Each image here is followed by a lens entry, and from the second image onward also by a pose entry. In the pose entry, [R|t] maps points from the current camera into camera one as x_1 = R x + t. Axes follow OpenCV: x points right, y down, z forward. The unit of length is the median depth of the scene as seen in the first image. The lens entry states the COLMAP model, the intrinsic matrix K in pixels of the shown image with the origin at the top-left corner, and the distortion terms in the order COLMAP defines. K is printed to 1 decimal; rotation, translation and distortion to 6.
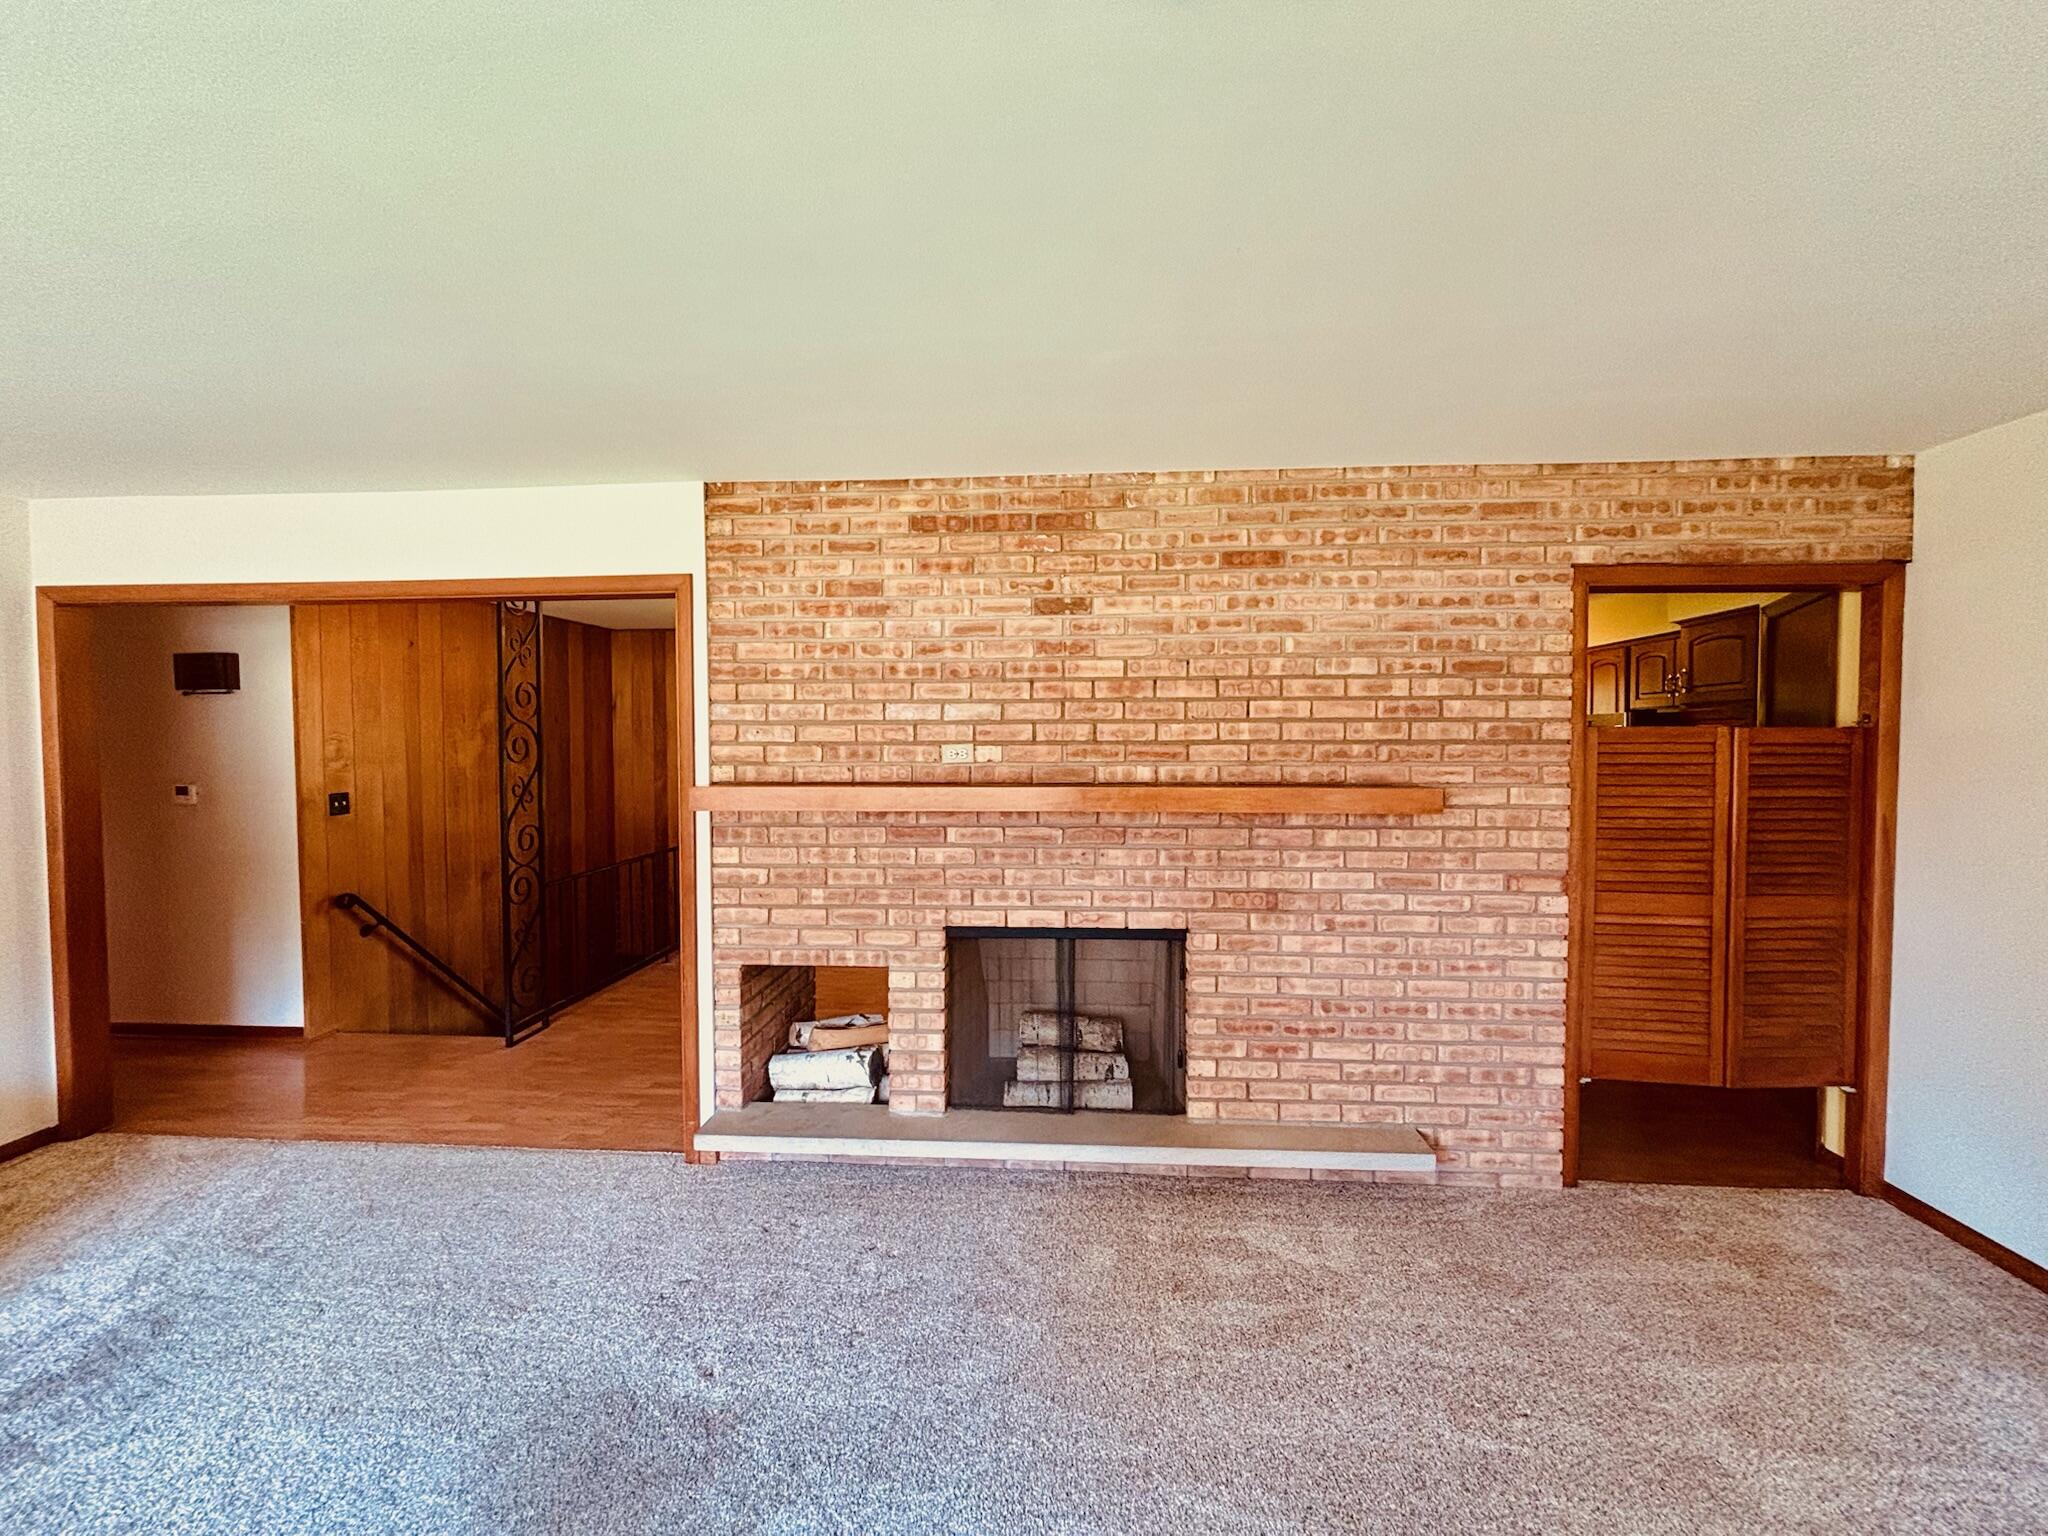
lens RADIAL K [[832.1, 0, 1030.3], [0, 832.1, 757.0], [0, 0, 1]] dist [0.006830, -0.003167]
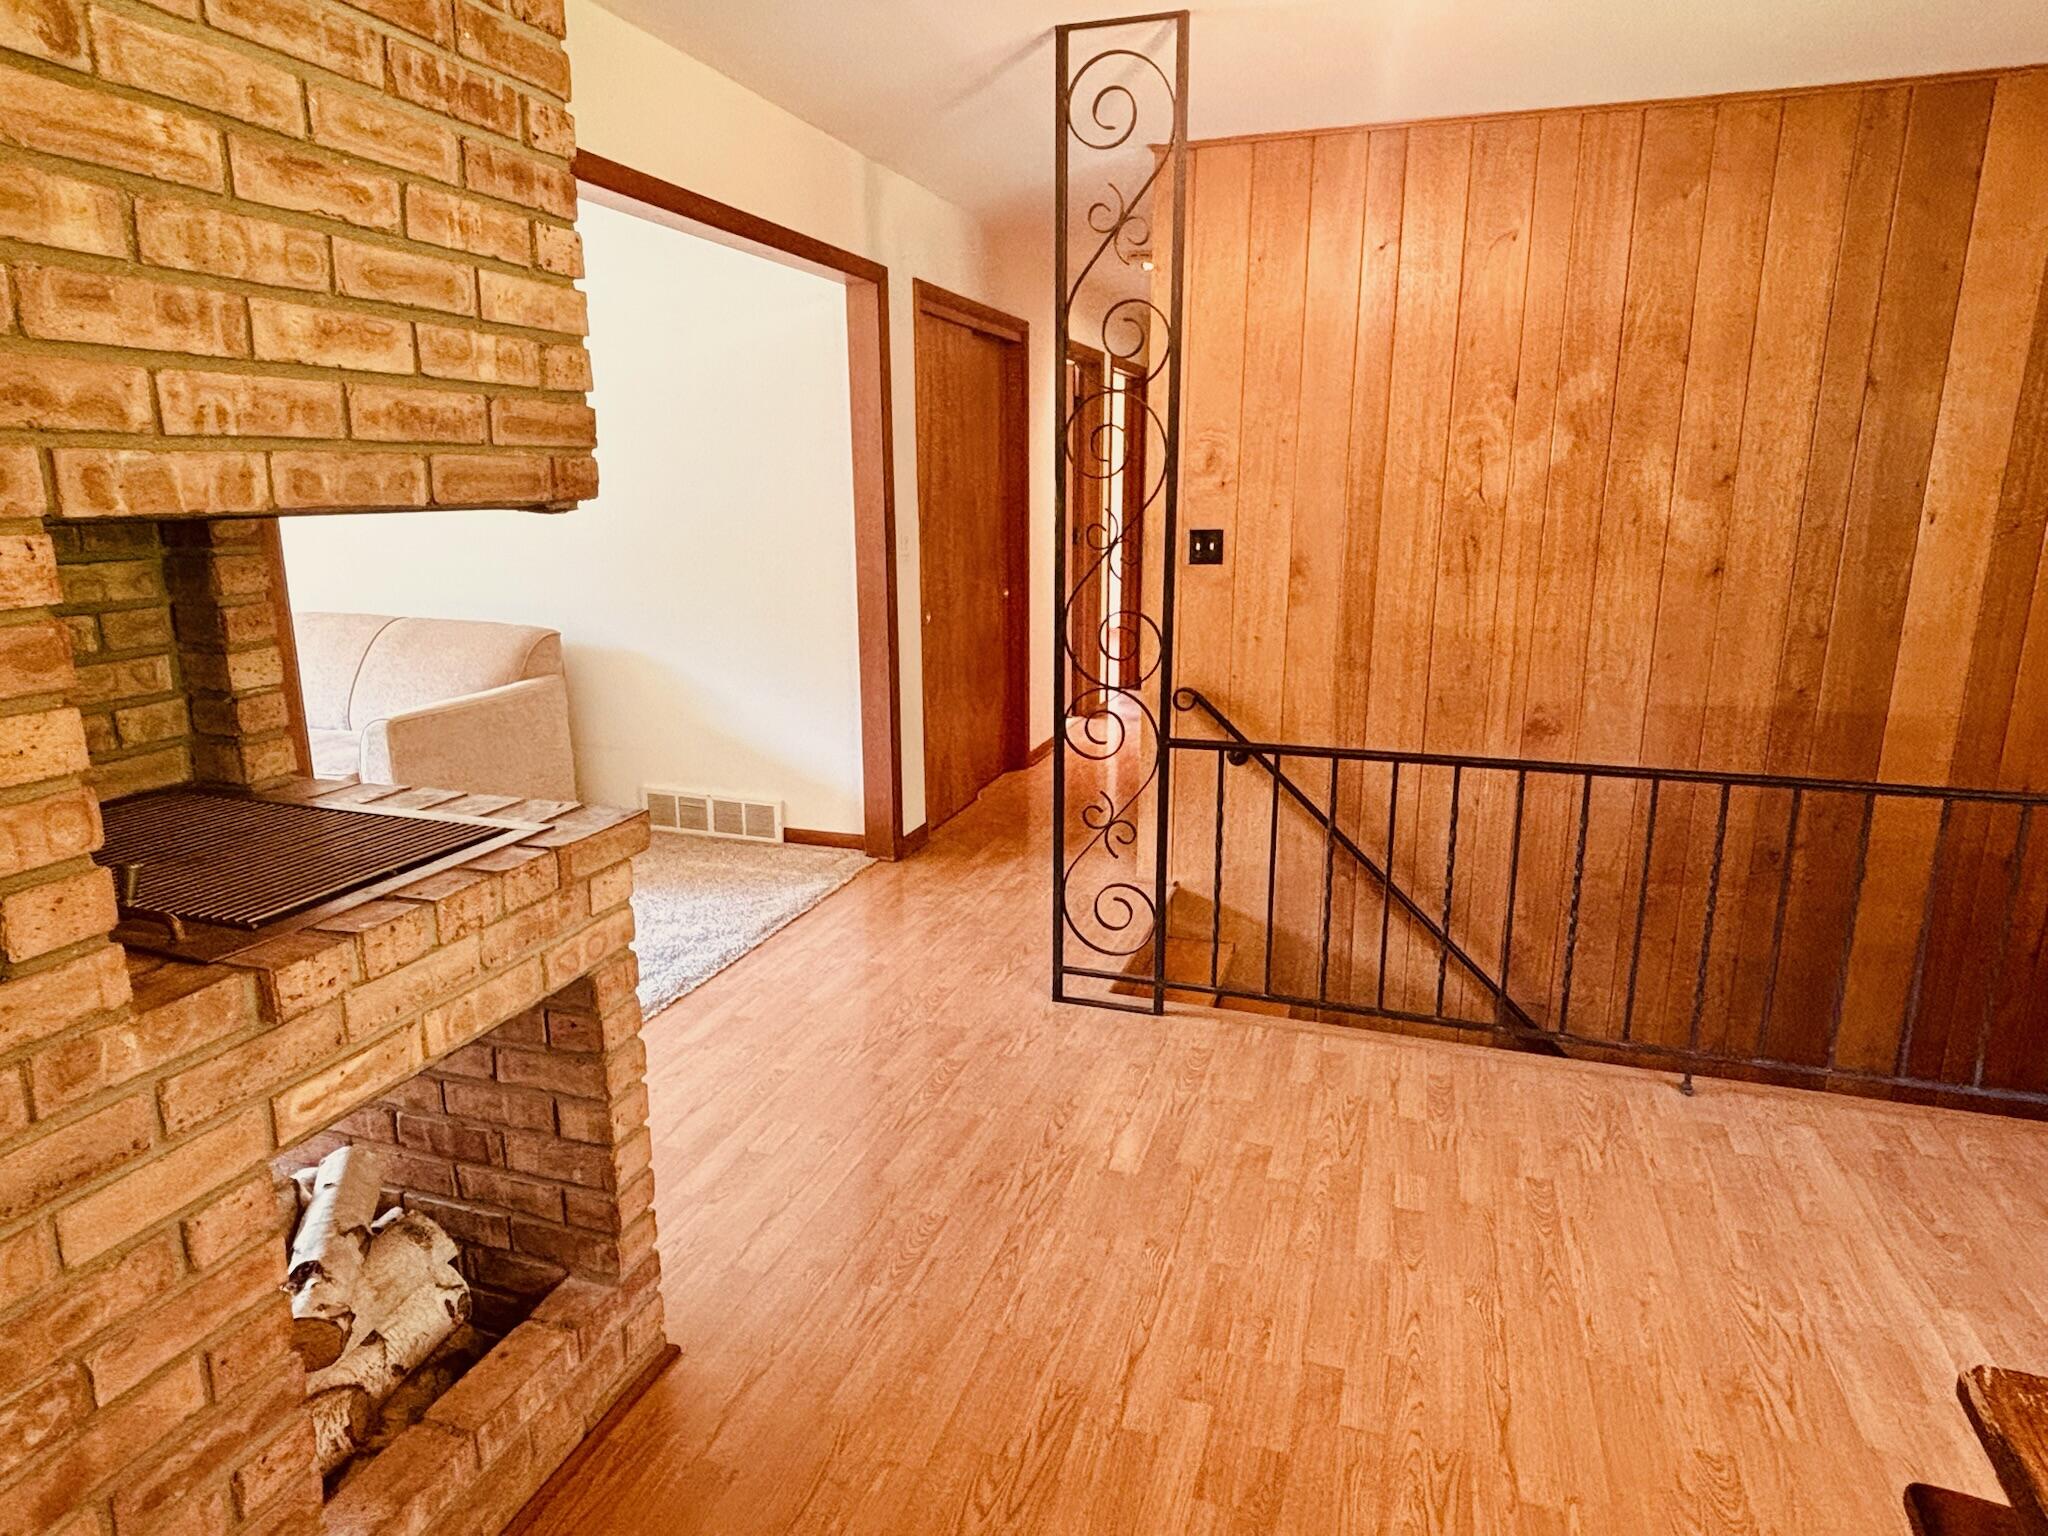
lens RADIAL K [[1205.8, 0, 1026.4], [0, 1205.8, 756.2], [0, 0, 1]] dist [-0.008084, 0.001063]
pose [[-0.233745, 0.216904, -0.947795, 0.163324], [-0.028276, 0.972871, 0.229616, 0.007745], [0.971887, 0.080472, -0.221270, 1.651781]]
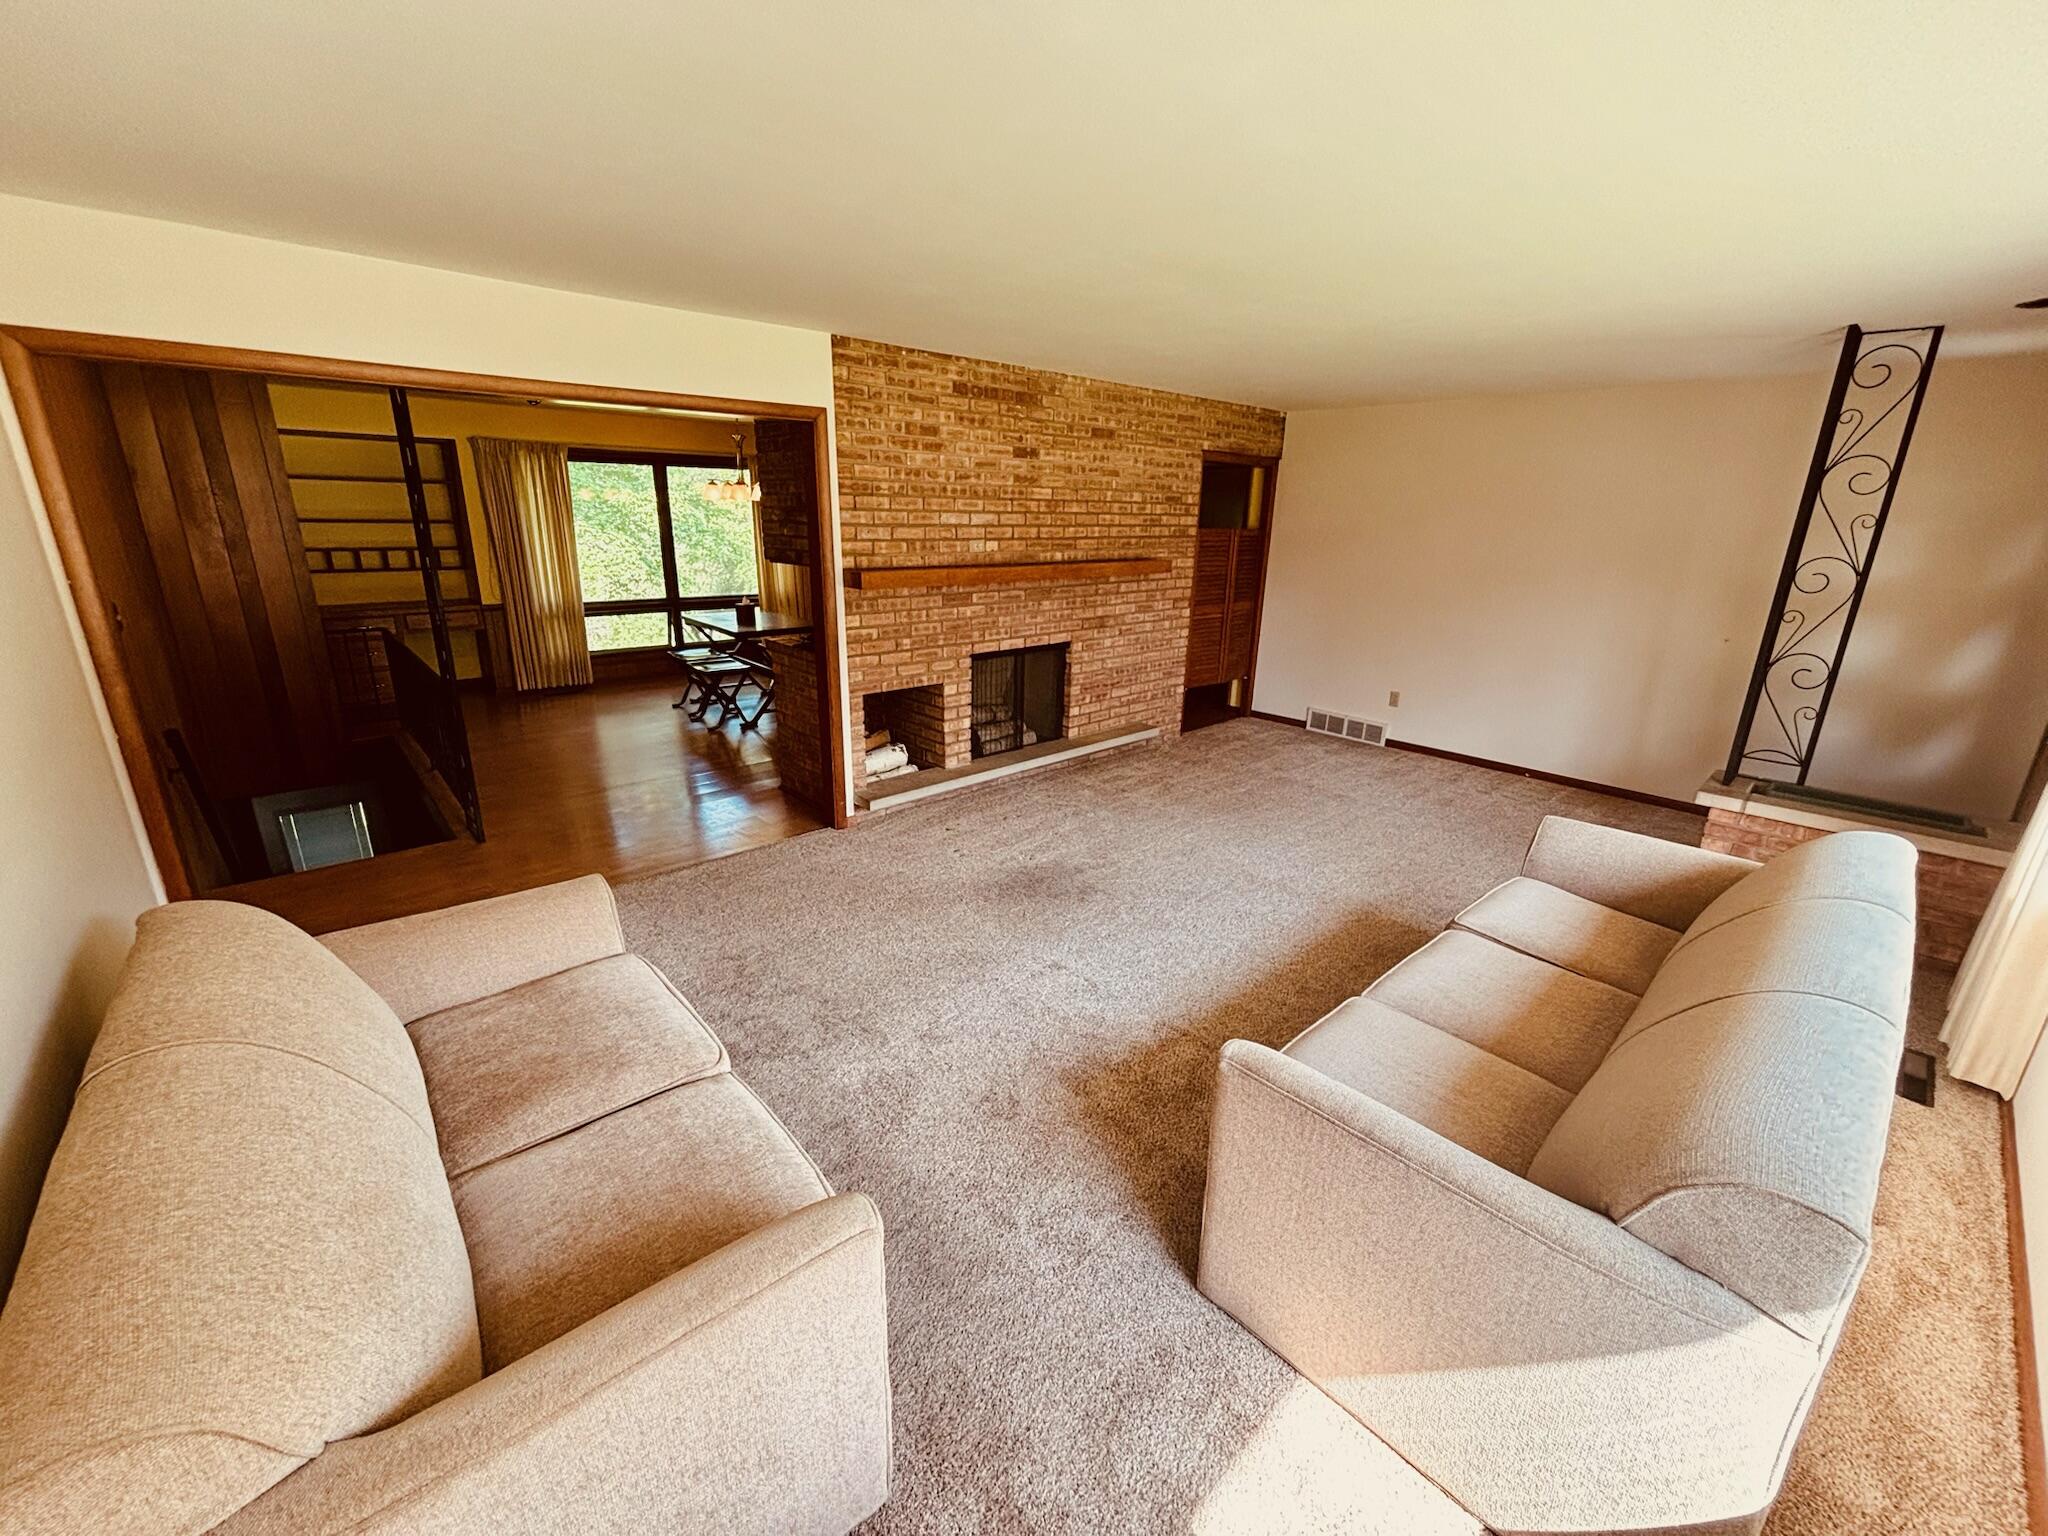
lens RADIAL K [[832.1, 0, 1032.7], [0, 832.1, 777.1], [0, 0, 1]] dist [0.006830, -0.003167]
pose [[0.679850, -0.210508, 0.702488, -1.264951], [-0.002583, 0.957223, 0.289341, -0.043051], [-0.733346, -0.198523, 0.650224, -0.225846]]
